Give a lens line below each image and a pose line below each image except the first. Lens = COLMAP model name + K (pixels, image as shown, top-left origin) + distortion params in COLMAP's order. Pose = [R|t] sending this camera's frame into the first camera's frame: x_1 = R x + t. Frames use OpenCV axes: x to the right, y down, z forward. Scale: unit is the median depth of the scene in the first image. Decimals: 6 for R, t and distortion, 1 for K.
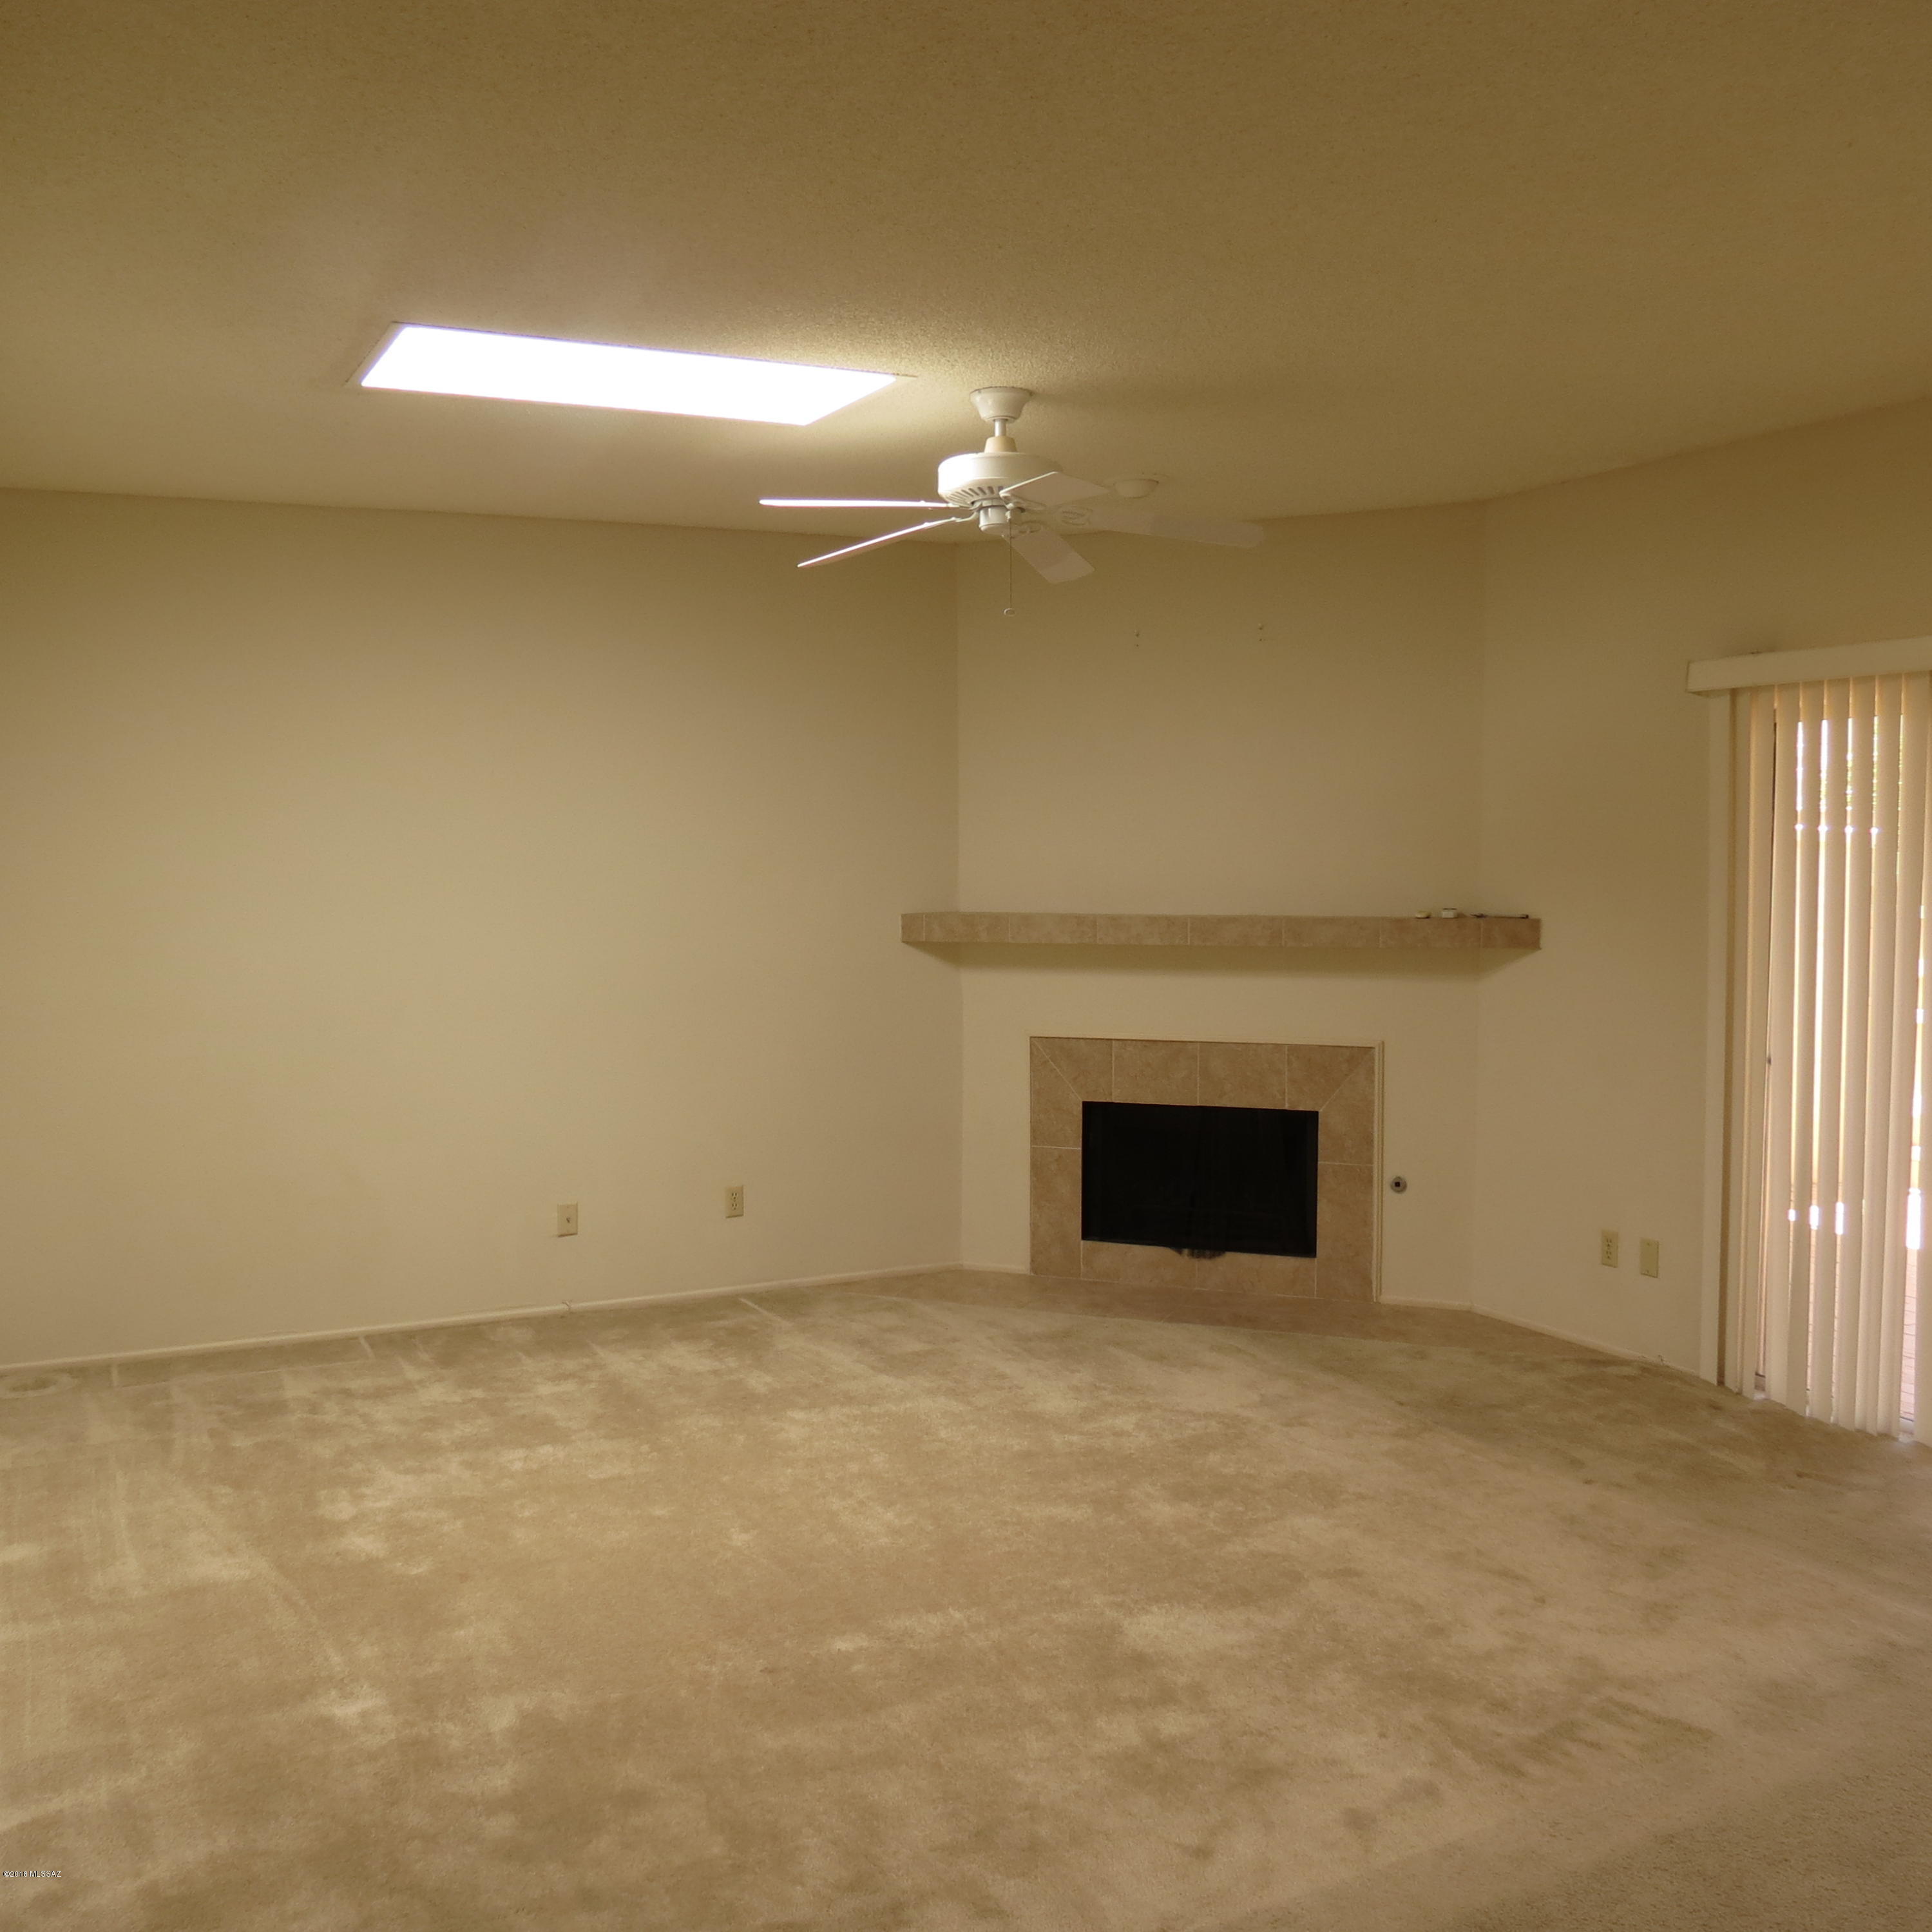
lens RADIAL K [[1919.4, 0, 966.5], [0, 1919.4, 962.7], [0, 0, 1]] dist [-0.029730, 0.000000]
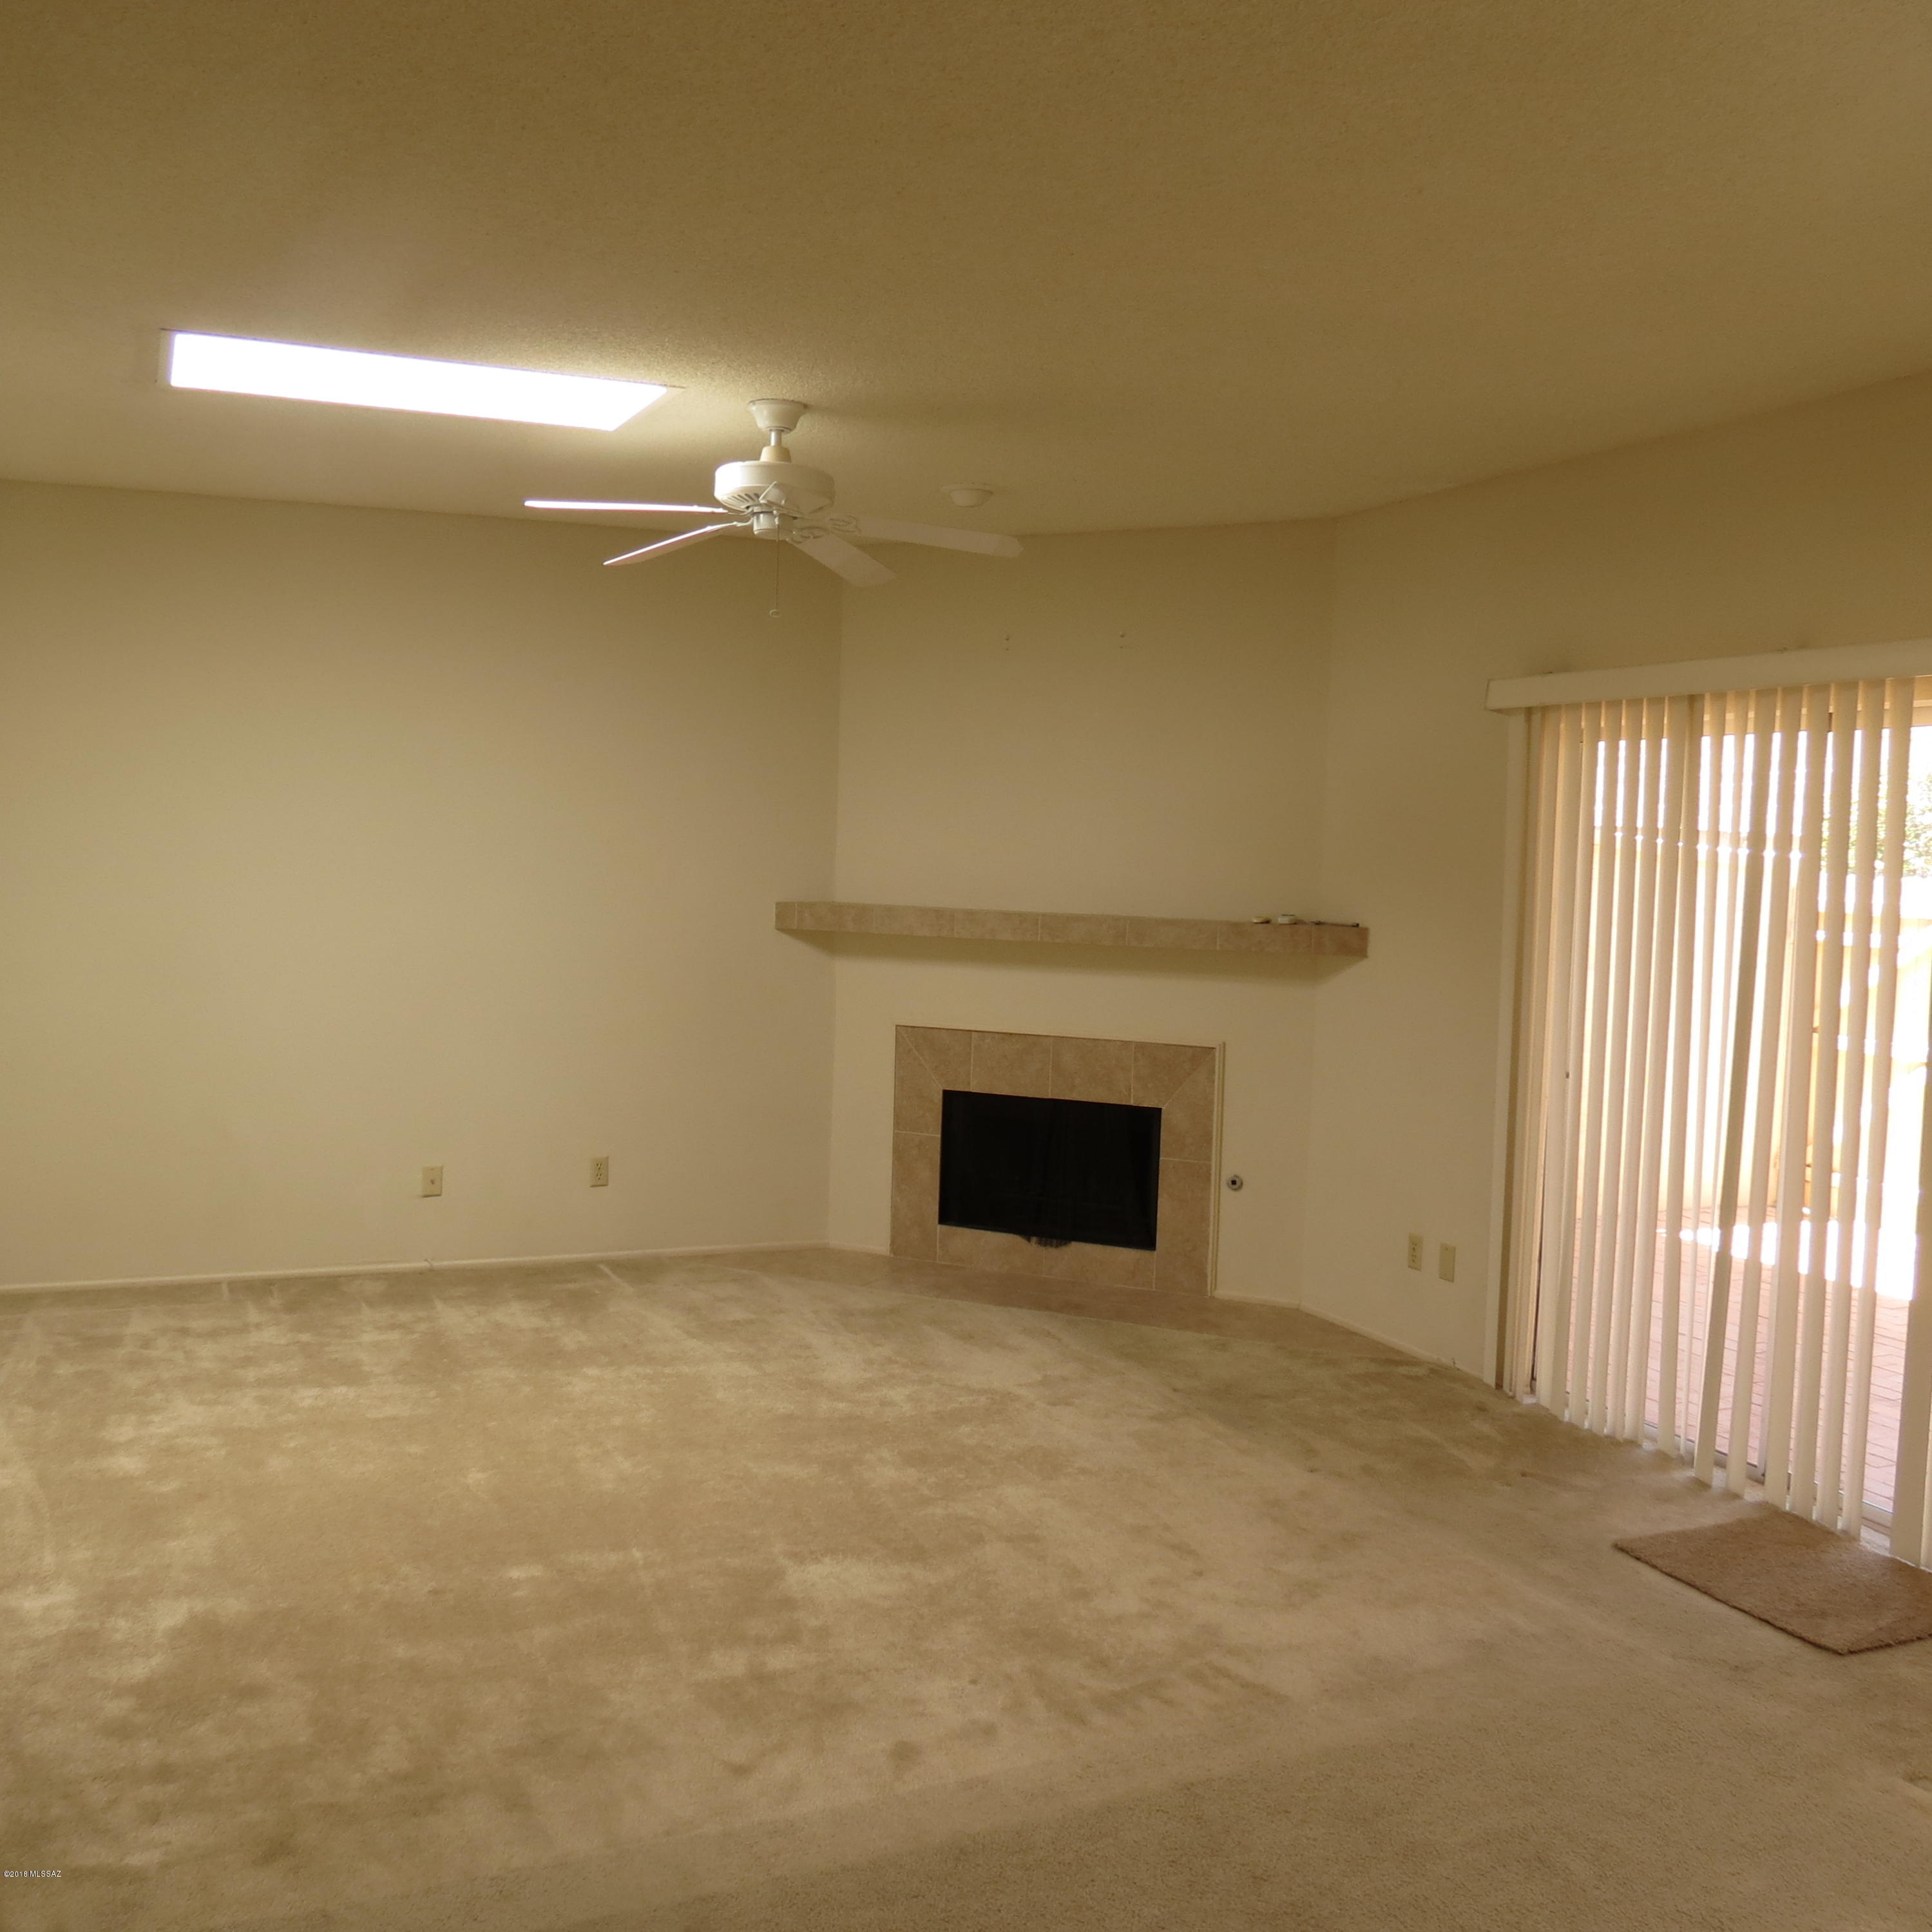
lens RADIAL K [[1919.4, 0, 964.2], [0, 1919.4, 967.3], [0, 0, 1]] dist [-0.029730, 0.000000]
pose [[0.998033, 0.037228, -0.050432, 0.168389], [-0.037091, 0.999305, 0.003644, 0.003117], [0.050532, -0.001766, 0.998721, -0.040692]]
